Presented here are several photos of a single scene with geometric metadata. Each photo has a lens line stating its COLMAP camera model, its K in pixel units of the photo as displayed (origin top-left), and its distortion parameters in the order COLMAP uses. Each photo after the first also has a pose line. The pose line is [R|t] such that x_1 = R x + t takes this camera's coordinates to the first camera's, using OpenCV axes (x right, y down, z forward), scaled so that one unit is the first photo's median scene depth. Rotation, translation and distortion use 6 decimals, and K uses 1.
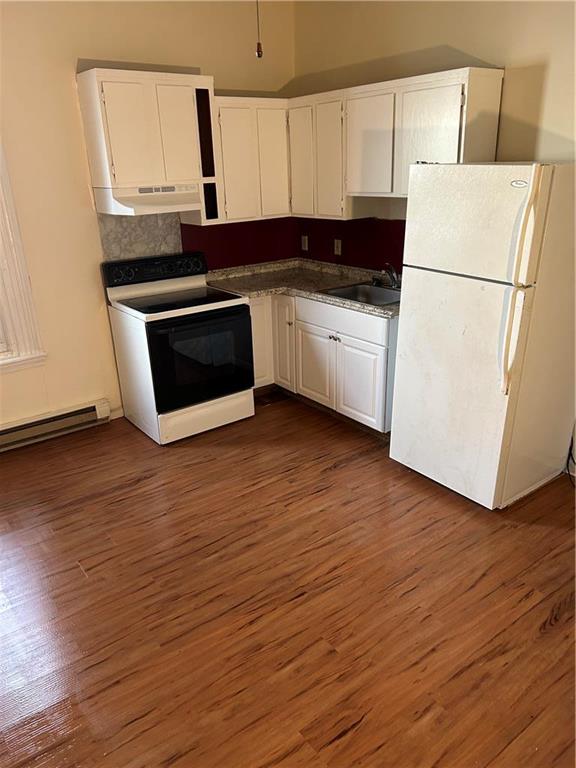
lens RADIAL K [[586.0, 0, 288.0], [0, 586.0, 384.0], [0, 0, 1]] dist [0.067065, -0.004127]
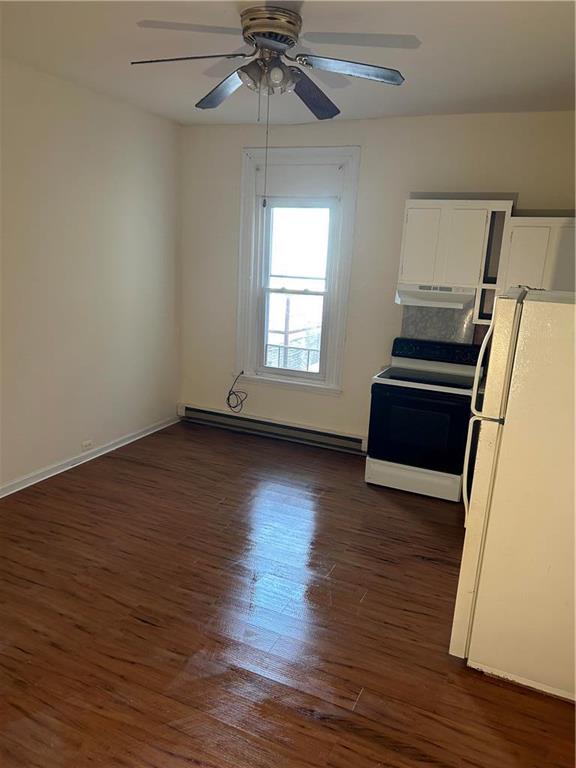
lens RADIAL K [[586.0, 0, 288.0], [0, 586.0, 384.0], [0, 0, 1]] dist [0.067065, -0.004127]
pose [[0.472714, 0.252825, -0.844169, 0.703150], [-0.375832, 0.924308, 0.066369, -0.108243], [0.797052, 0.285892, 0.531953, 0.157123]]
